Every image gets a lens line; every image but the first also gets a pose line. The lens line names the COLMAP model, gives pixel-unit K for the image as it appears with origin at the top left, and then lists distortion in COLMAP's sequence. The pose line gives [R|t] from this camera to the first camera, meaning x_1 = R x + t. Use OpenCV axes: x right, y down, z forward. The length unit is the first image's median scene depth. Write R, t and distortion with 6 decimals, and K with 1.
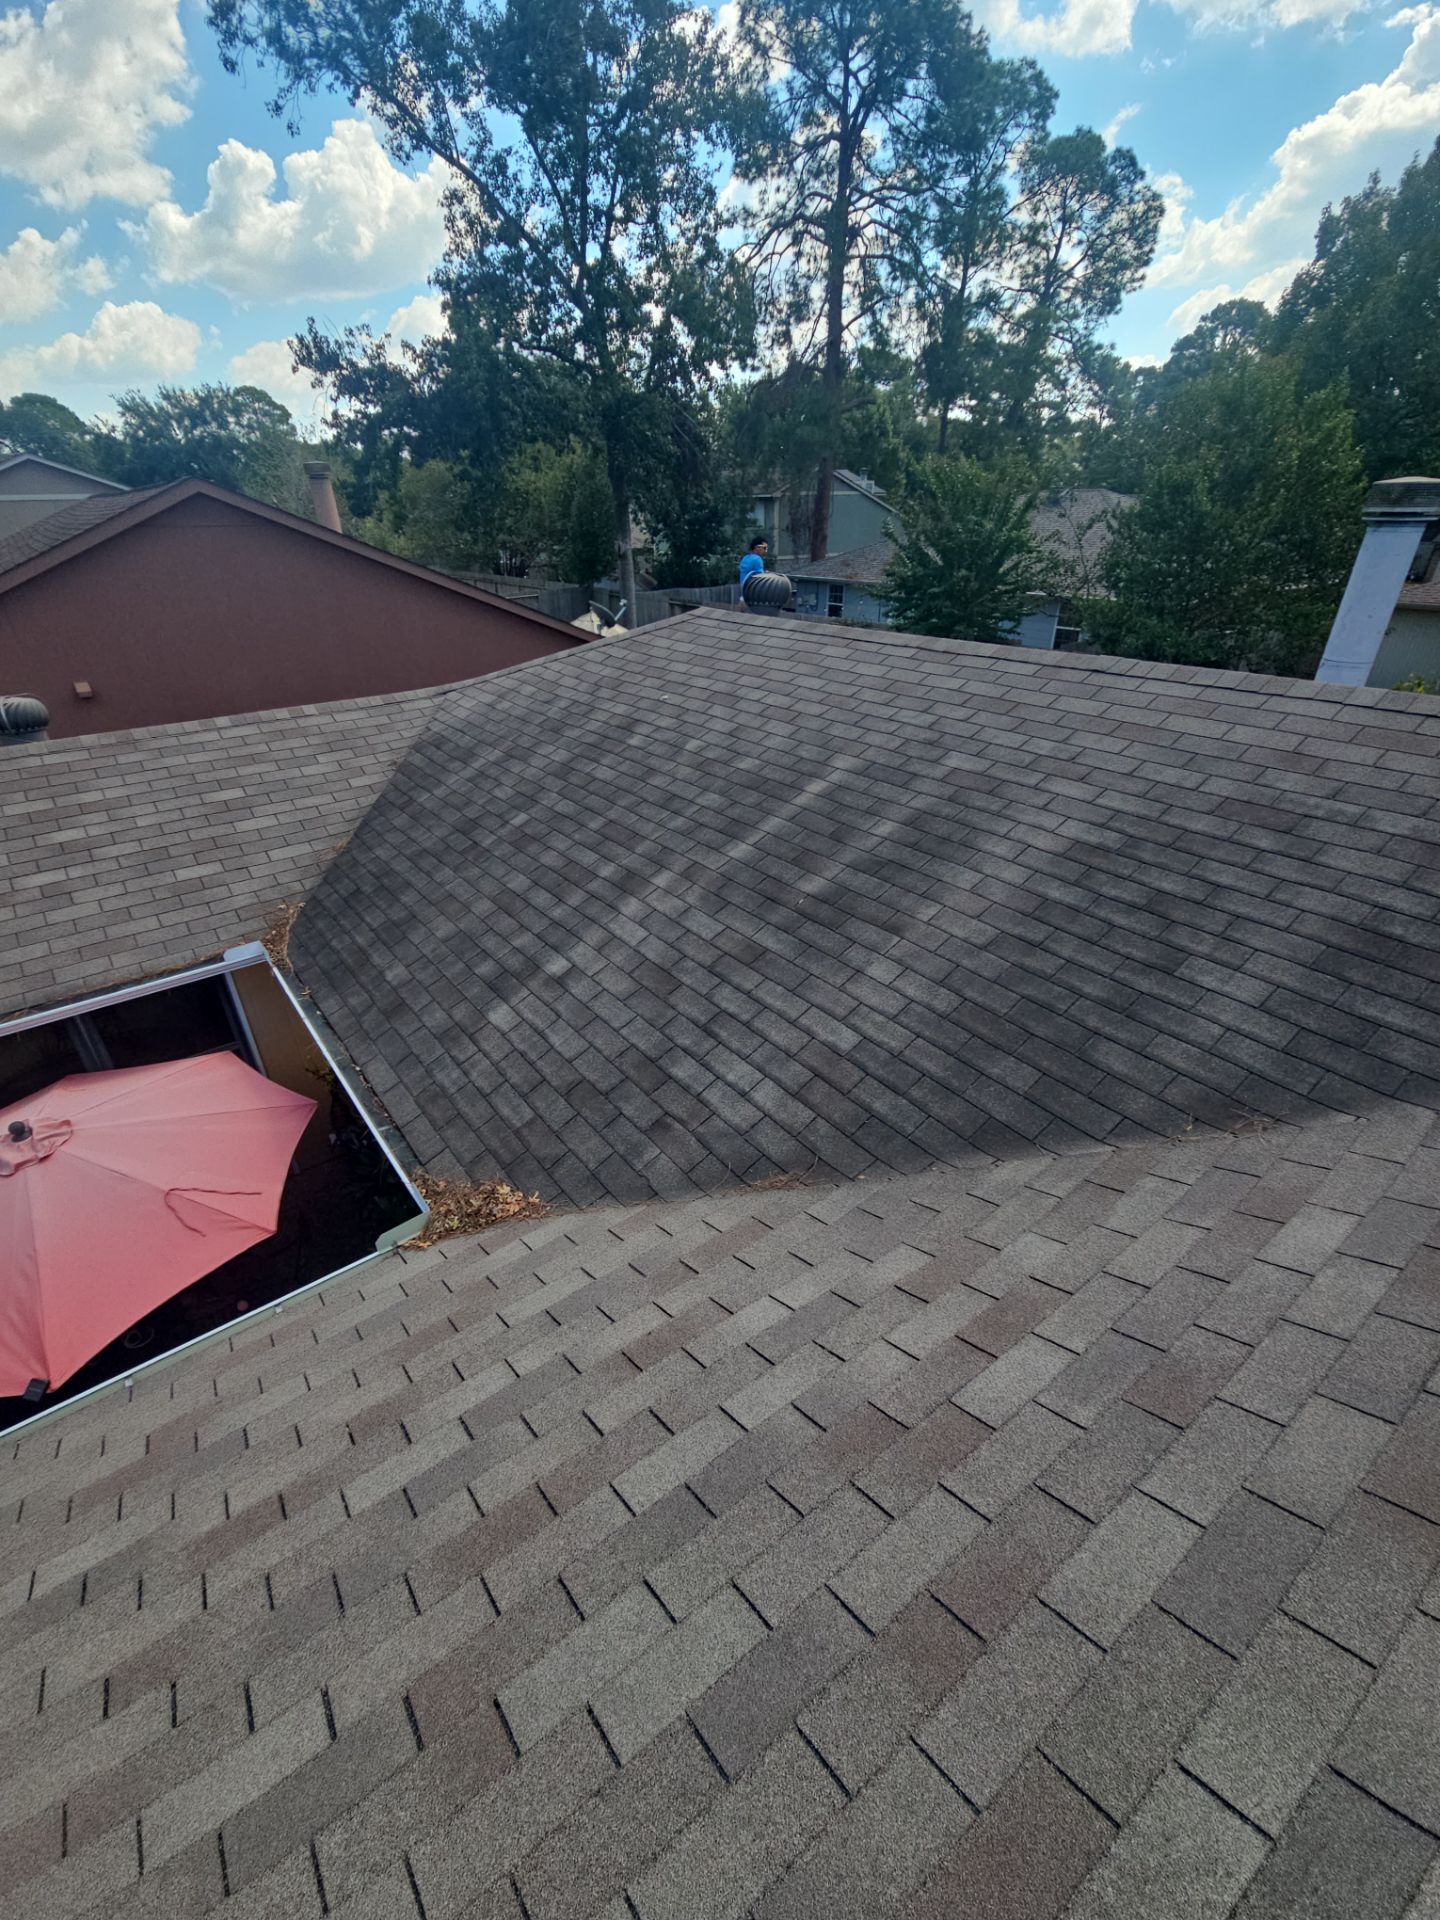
lens RADIAL K [[823.0, 0, 684.5], [0, 823.0, 981.0], [0, 0, 1]] dist [-0.000748, 0.000294]
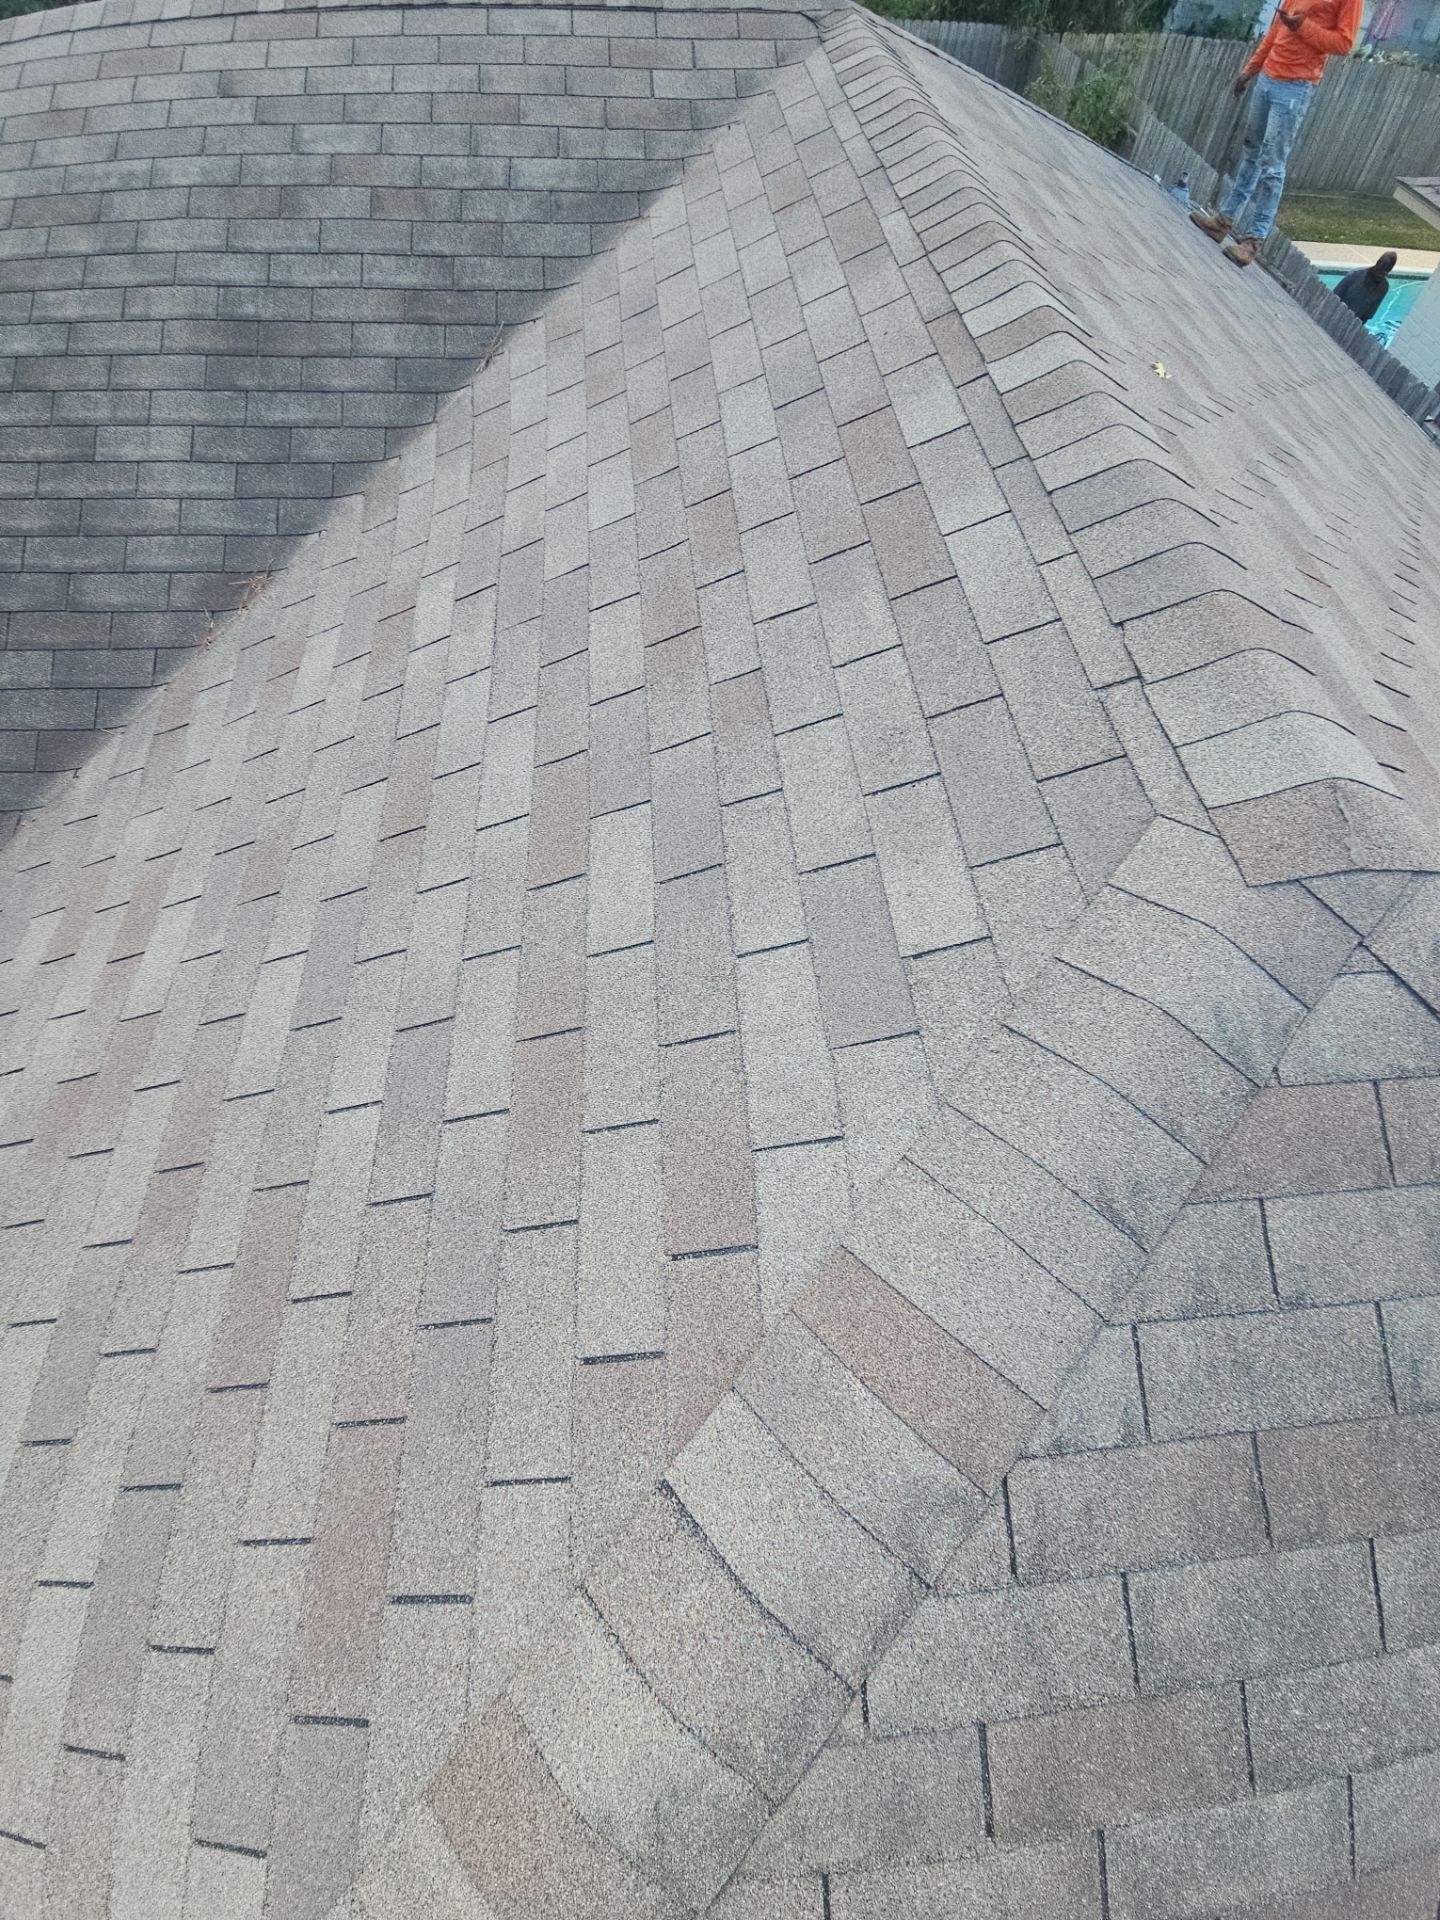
lens RADIAL K [[771.3, 0, 720.0], [0, 771.3, 960.0], [0, 0, 1]] dist [0.015269, -0.011790]
pose [[0.520346, -0.721740, 0.456434, 0.121237], [0.387160, 0.675790, 0.627228, 0.057168], [-0.761149, -0.149663, 0.631073, -0.050397]]
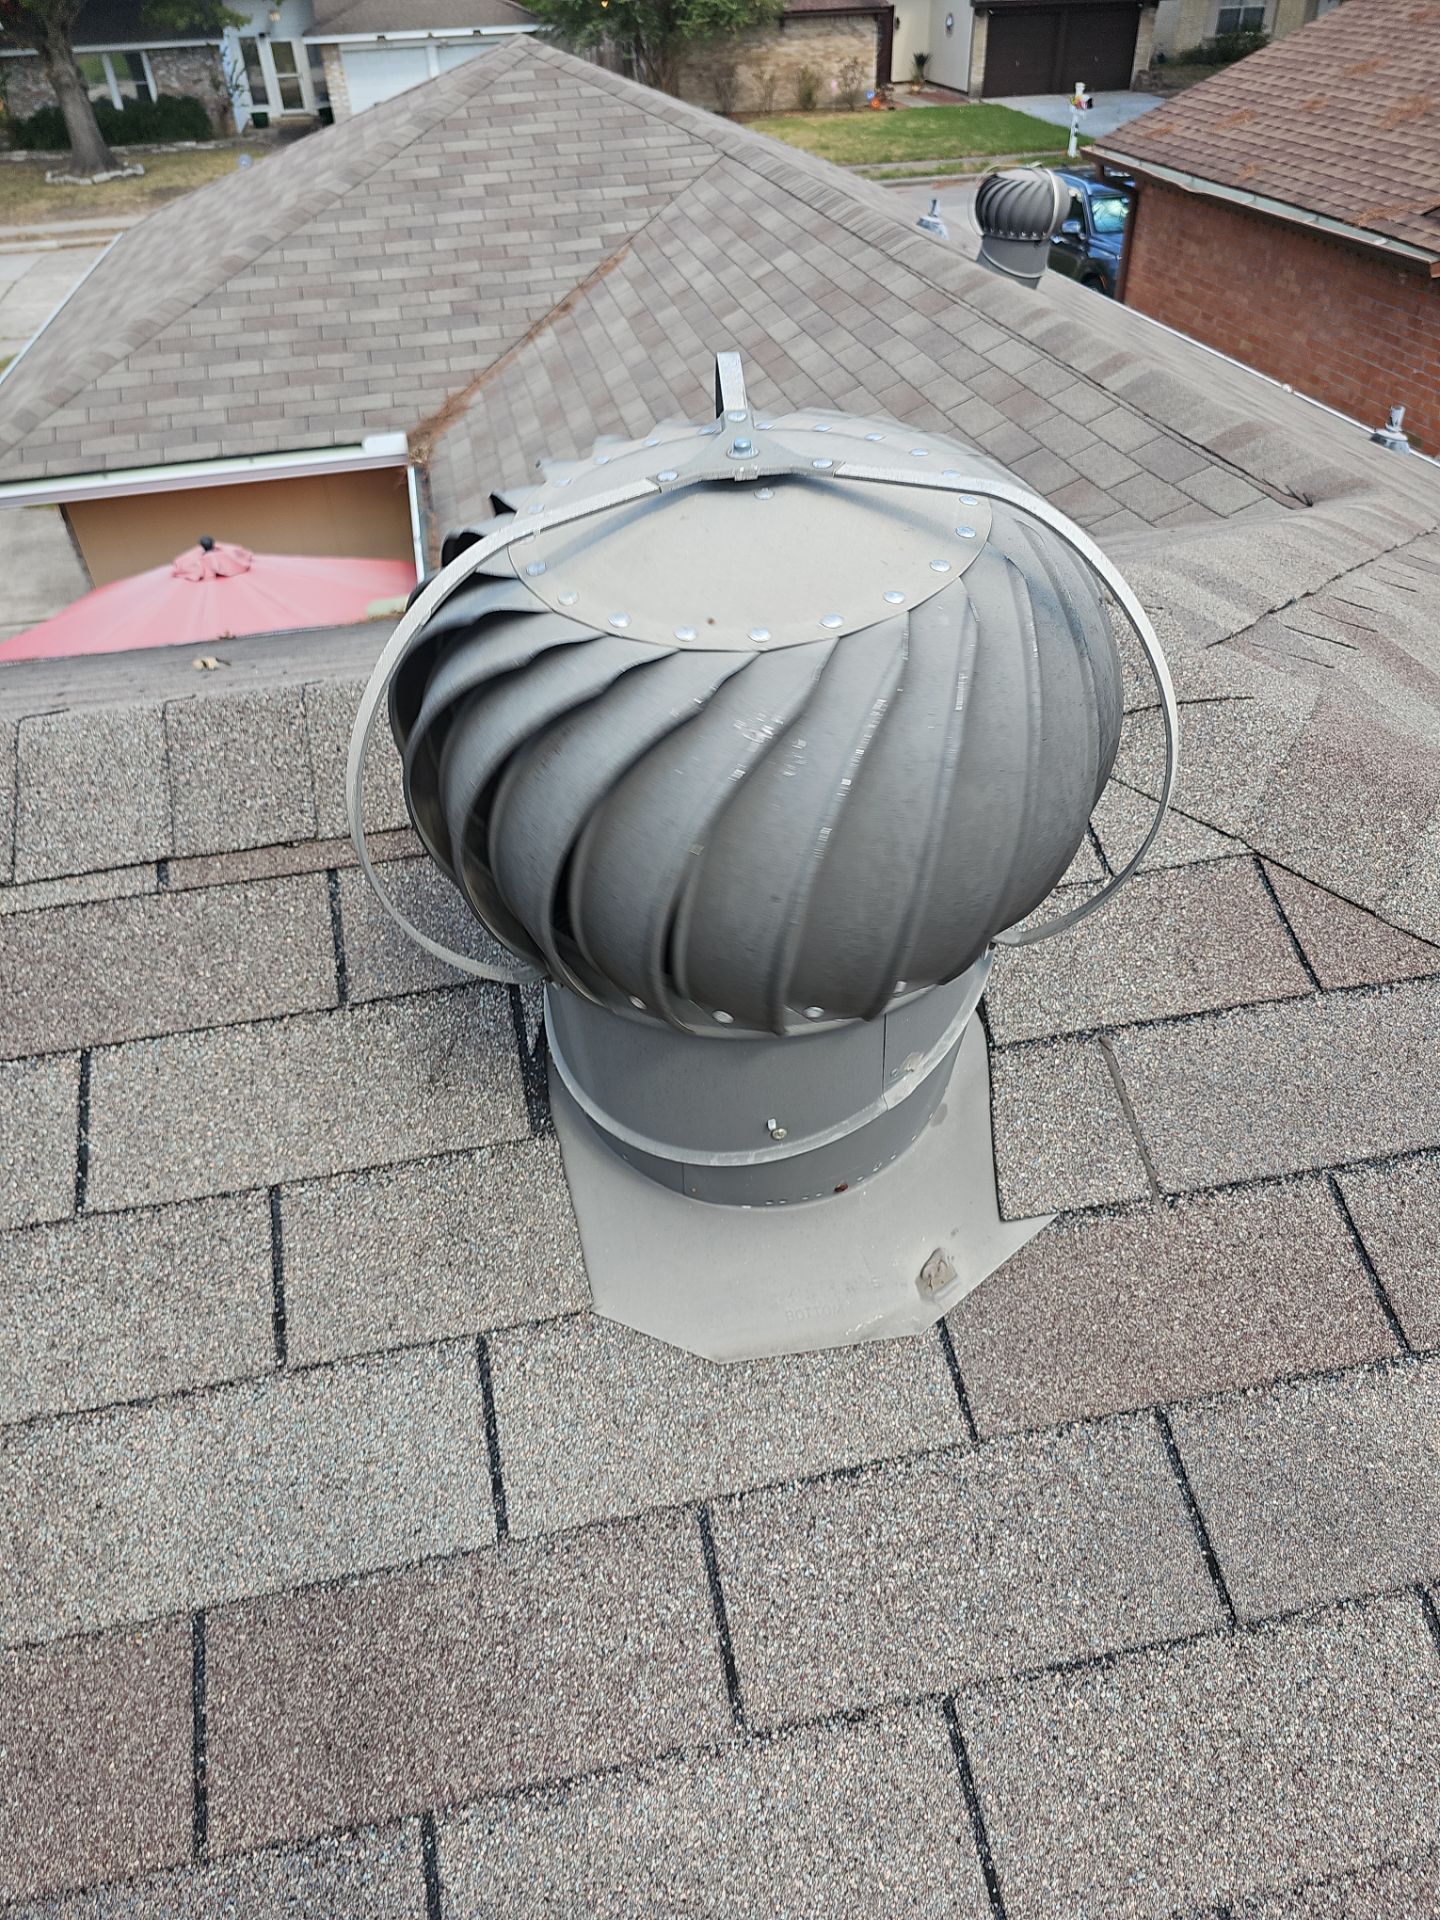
lens RADIAL K [[1291.7, 0, 720.0], [0, 1291.7, 960.0], [0, 0, 1]] dist [0.002086, -0.000636]
pose [[-0.401527, 0.598748, -0.693020, 0.266407], [-0.429334, 0.545344, 0.719911, -0.774566], [0.808980, 0.586601, 0.038093, 1.438865]]
